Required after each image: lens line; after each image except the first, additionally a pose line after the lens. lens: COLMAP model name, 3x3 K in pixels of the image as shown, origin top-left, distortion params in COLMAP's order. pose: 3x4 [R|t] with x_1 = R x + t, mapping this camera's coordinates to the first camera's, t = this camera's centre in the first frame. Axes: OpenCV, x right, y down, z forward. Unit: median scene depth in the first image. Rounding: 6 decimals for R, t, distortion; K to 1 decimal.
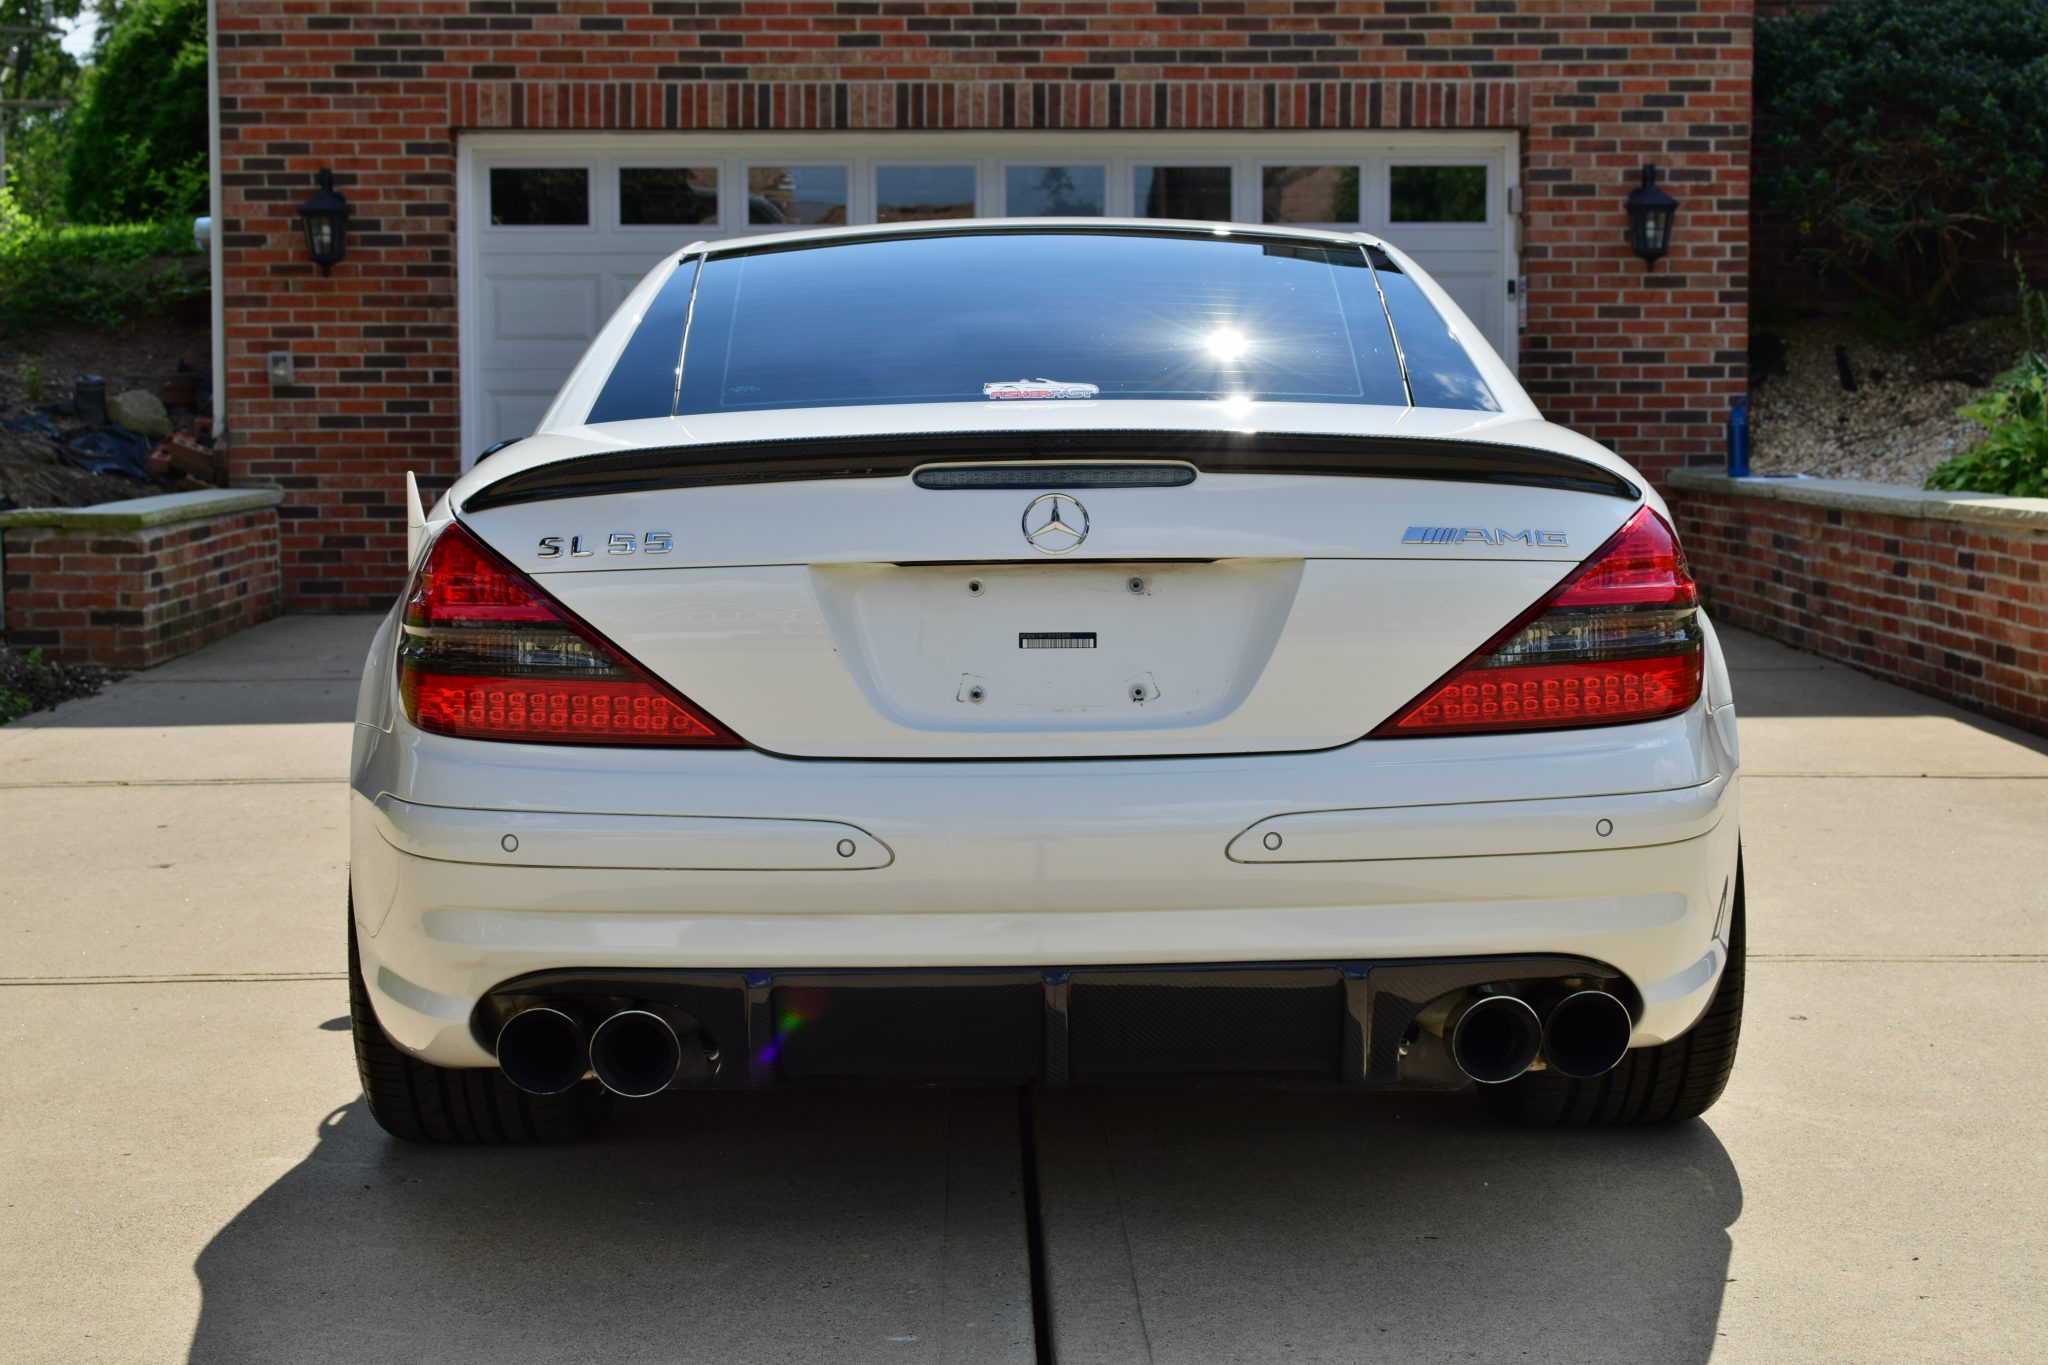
lens RADIAL K [[3117.6, 0, 1023.3], [0, 3117.6, 677.8], [0, 0, 1]] dist [0.007393, 0.000000]
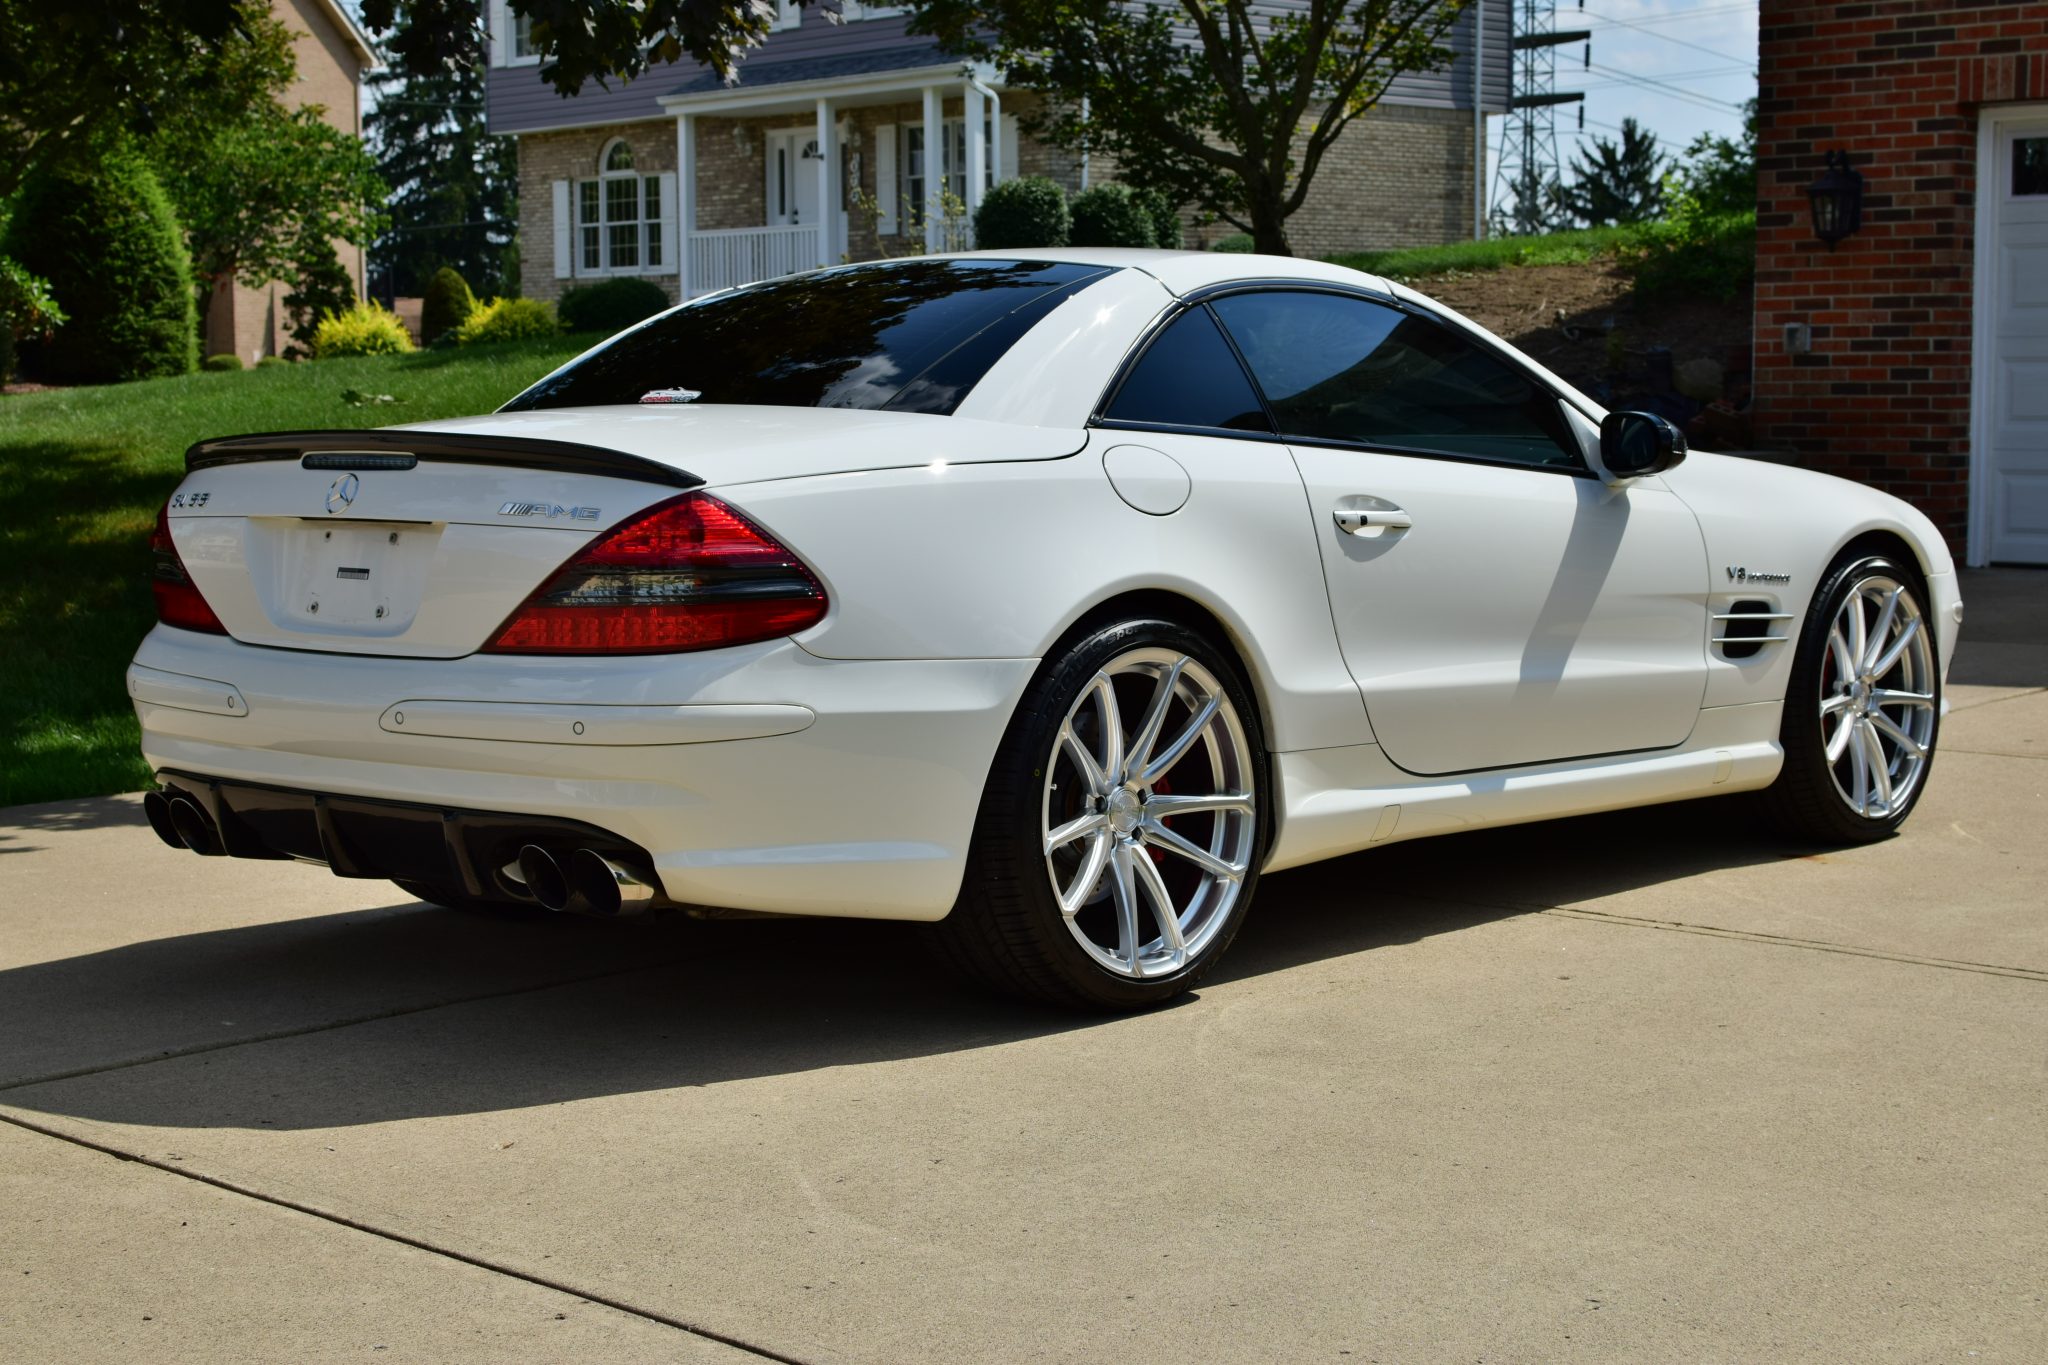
lens RADIAL K [[3117.6, 0, 1023.9], [0, 3117.6, 687.9], [0, 0, 1]] dist [0.007393, 0.000000]
pose [[0.732813, 0.067497, -0.677074, 0.301635], [-0.054388, 0.997694, 0.040594, -0.008516], [0.678253, 0.007077, 0.734795, 0.032812]]
